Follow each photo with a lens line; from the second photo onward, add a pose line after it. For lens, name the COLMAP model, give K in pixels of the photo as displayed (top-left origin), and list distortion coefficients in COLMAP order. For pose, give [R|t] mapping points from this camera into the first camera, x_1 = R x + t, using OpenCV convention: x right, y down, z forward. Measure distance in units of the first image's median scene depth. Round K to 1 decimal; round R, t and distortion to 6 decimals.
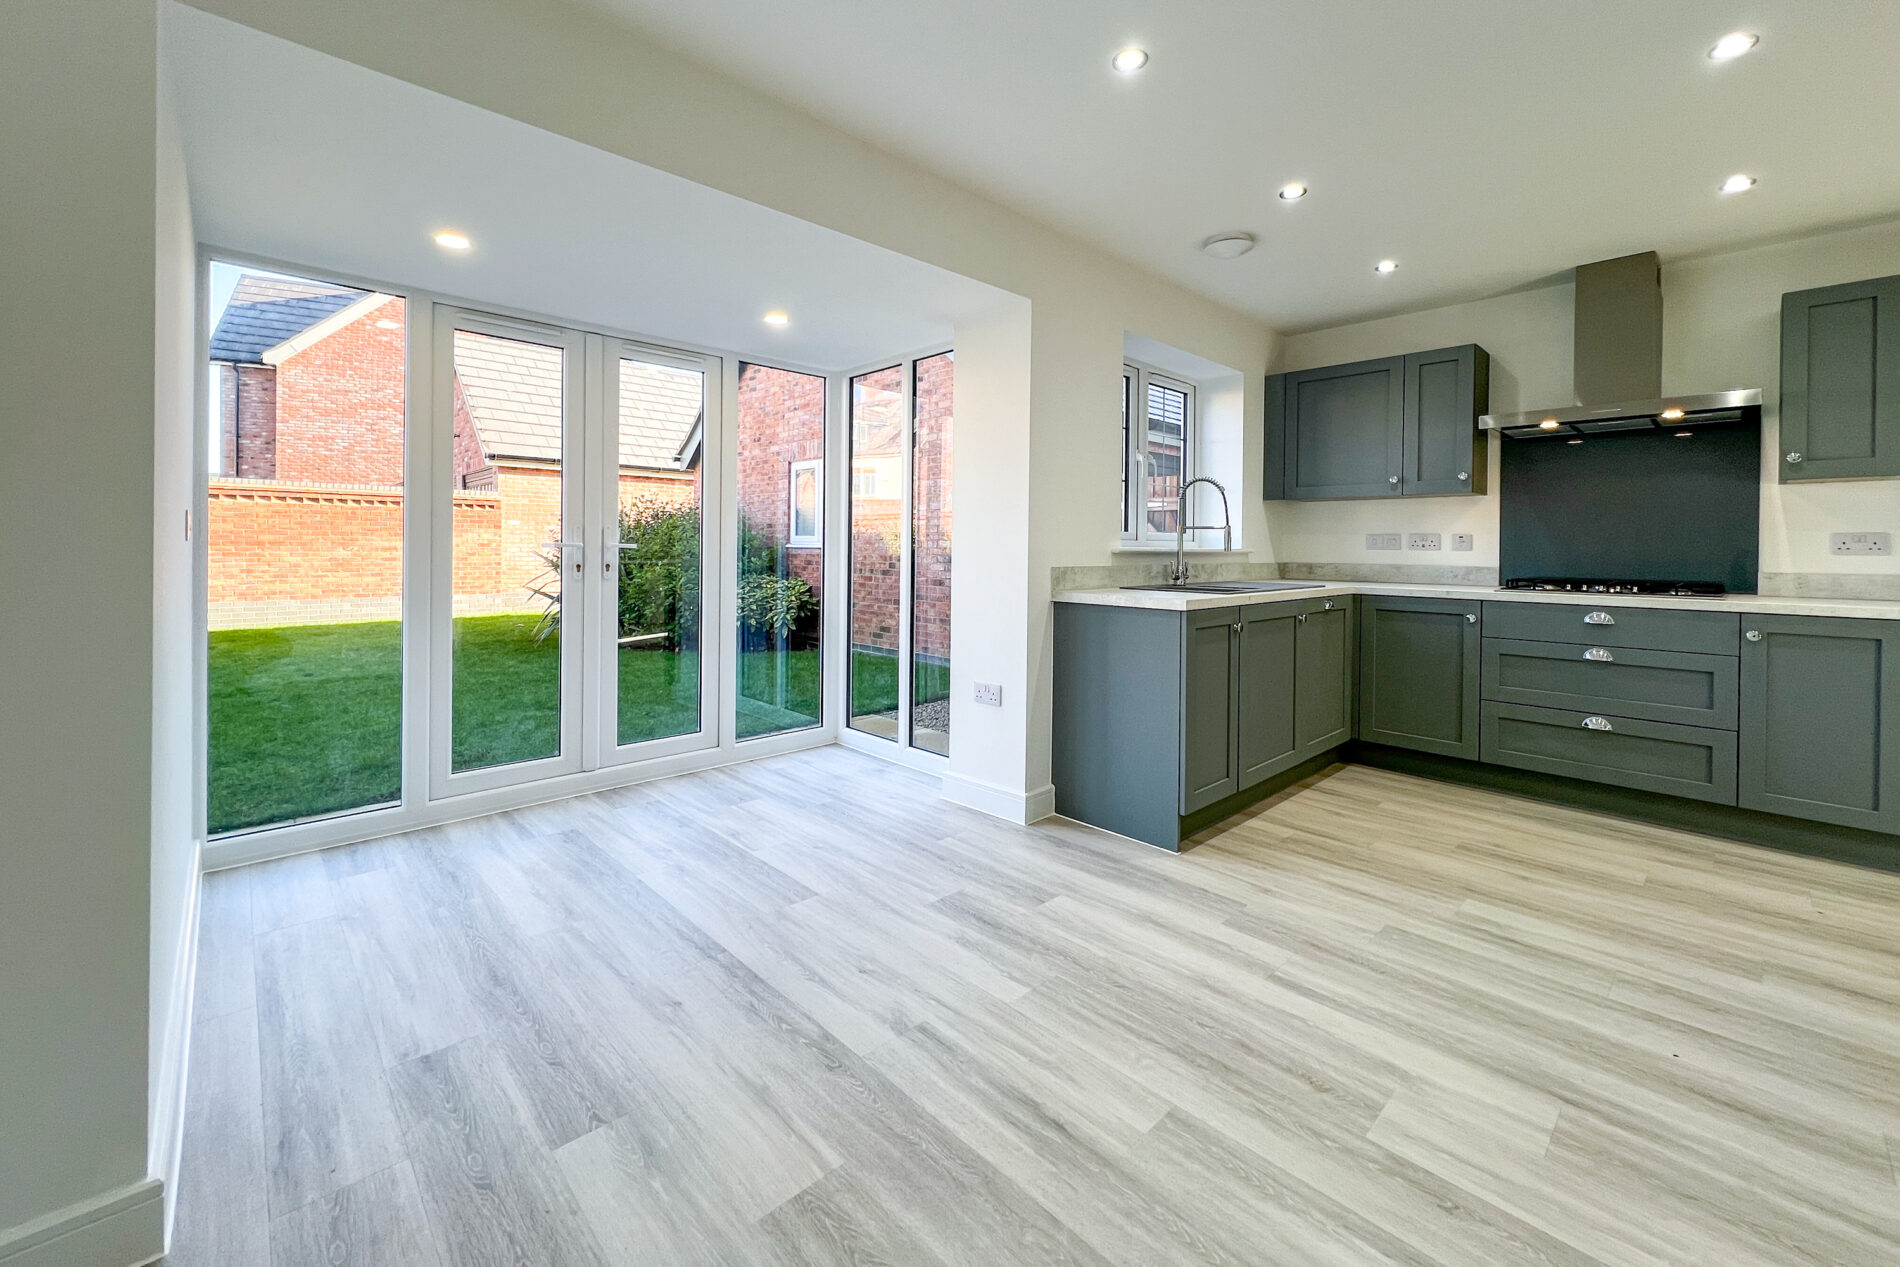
lens RADIAL K [[761.3, 0, 954.0], [0, 761.3, 551.9], [0, 0, 1]] dist [-0.002828, 0.002064]
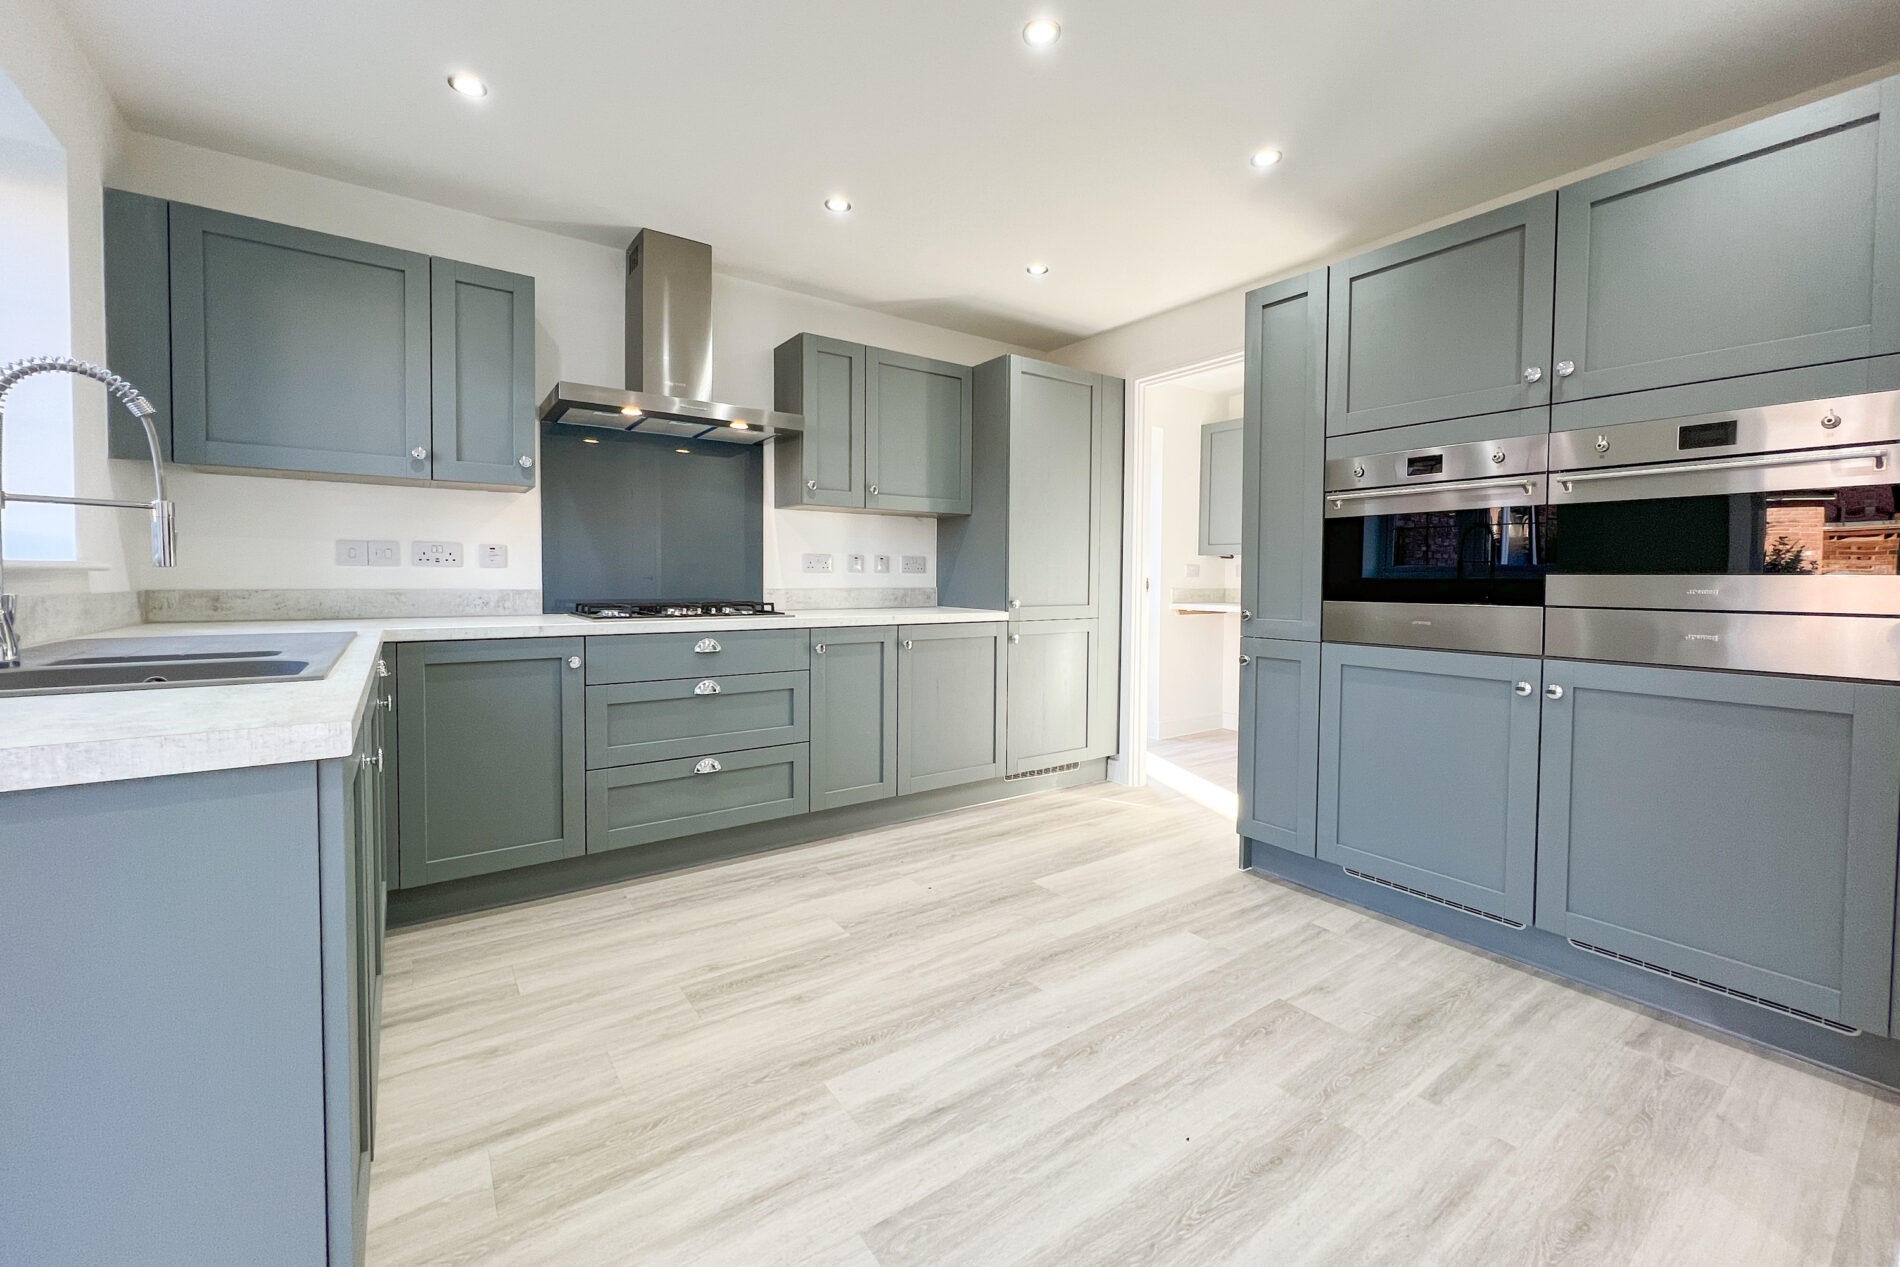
lens RADIAL K [[761.3, 0, 951.0], [0, 761.3, 600.3], [0, 0, 1]] dist [-0.002828, 0.002064]
pose [[0.147911, -0.039587, 0.988208, 0.038325], [-0.001497, 0.999188, 0.040251, -0.000145], [-0.989000, -0.007433, 0.147732, 0.775587]]
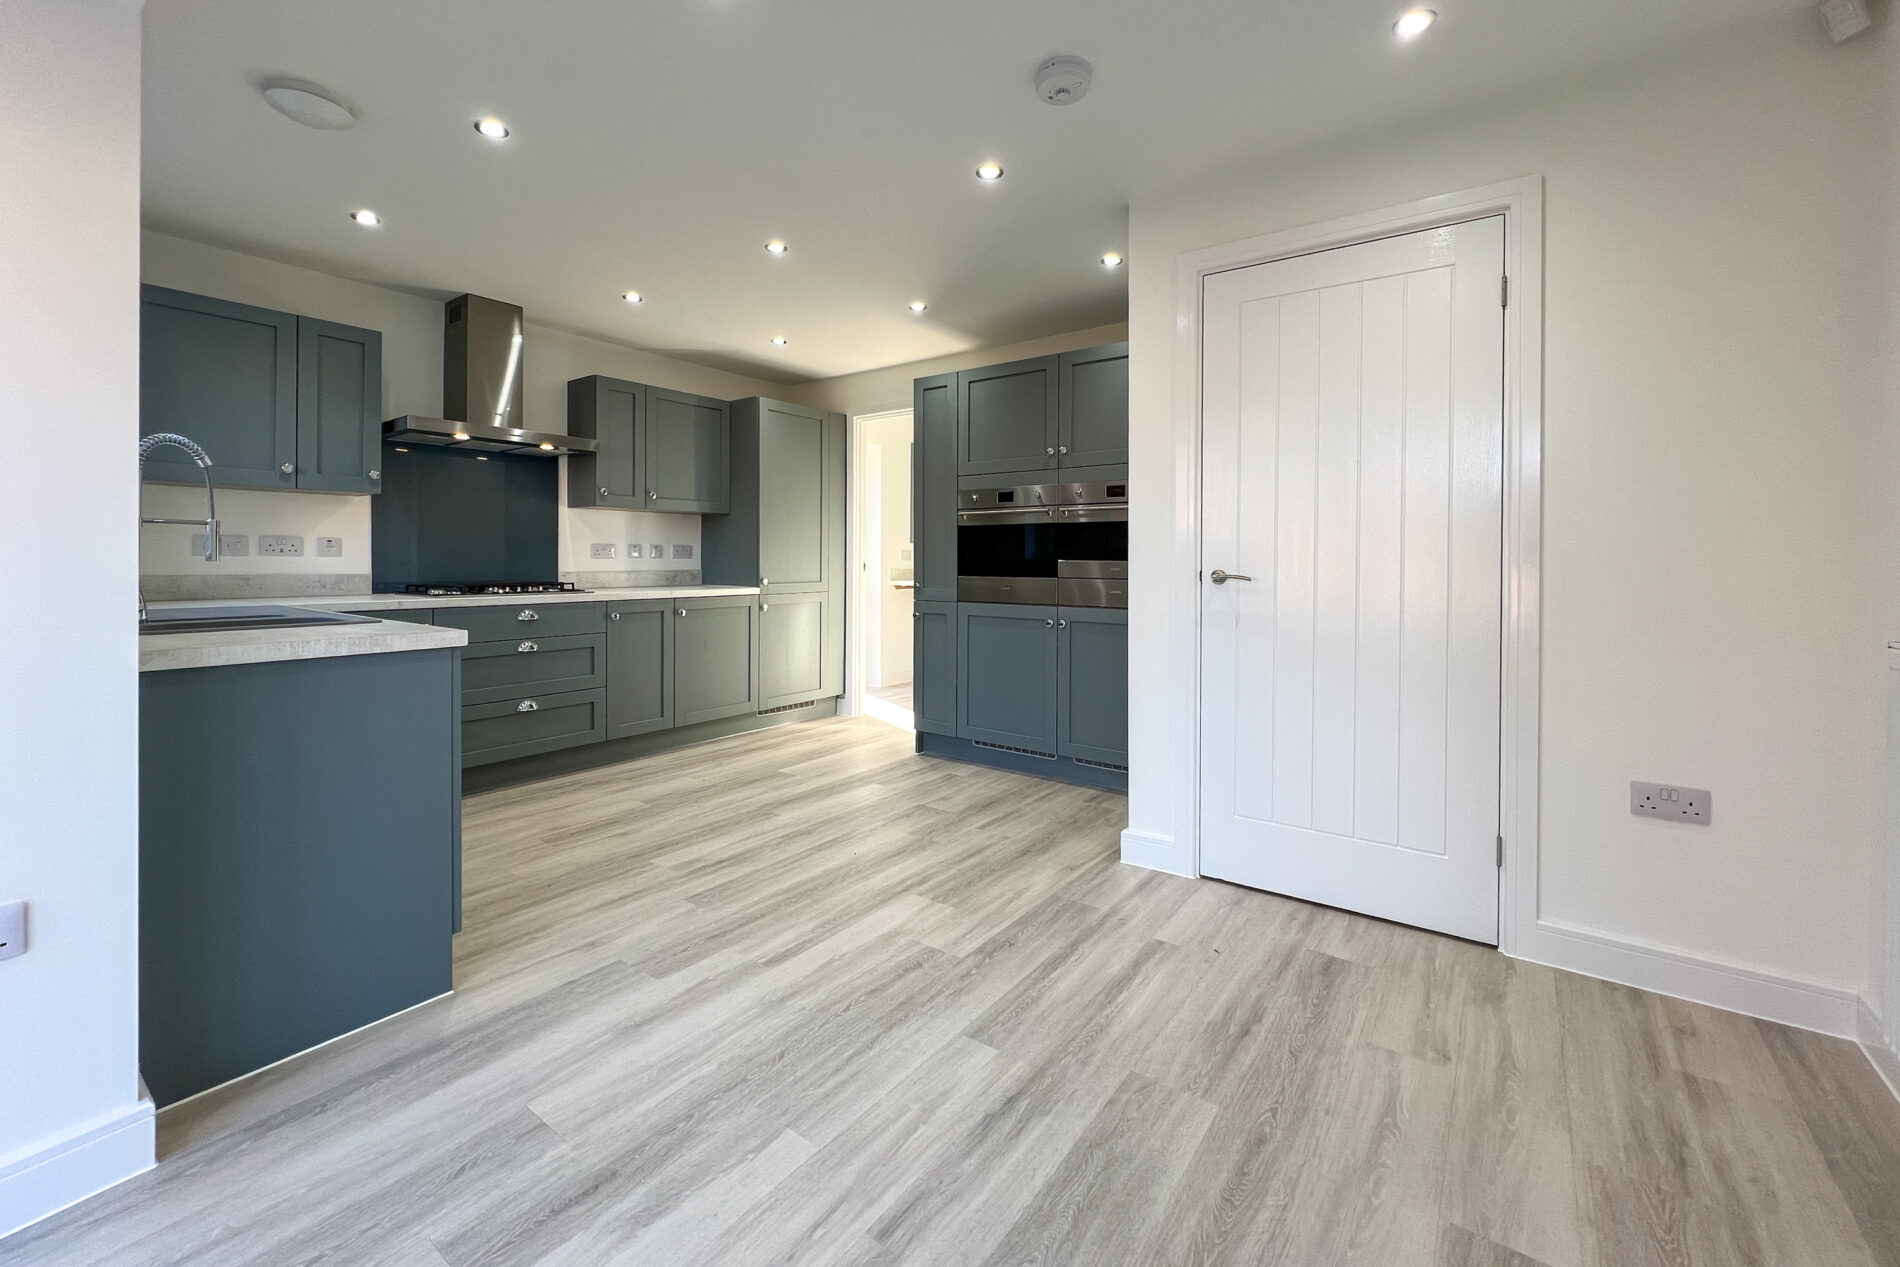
lens RADIAL K [[761.3, 0, 940.5], [0, 761.3, 565.5], [0, 0, 1]] dist [-0.002828, 0.002064]
pose [[-0.157944, -0.019460, 0.987256, -0.518061], [-0.001283, 0.999809, 0.019502, -0.015227], [-0.987447, 0.001813, -0.157938, 0.730619]]
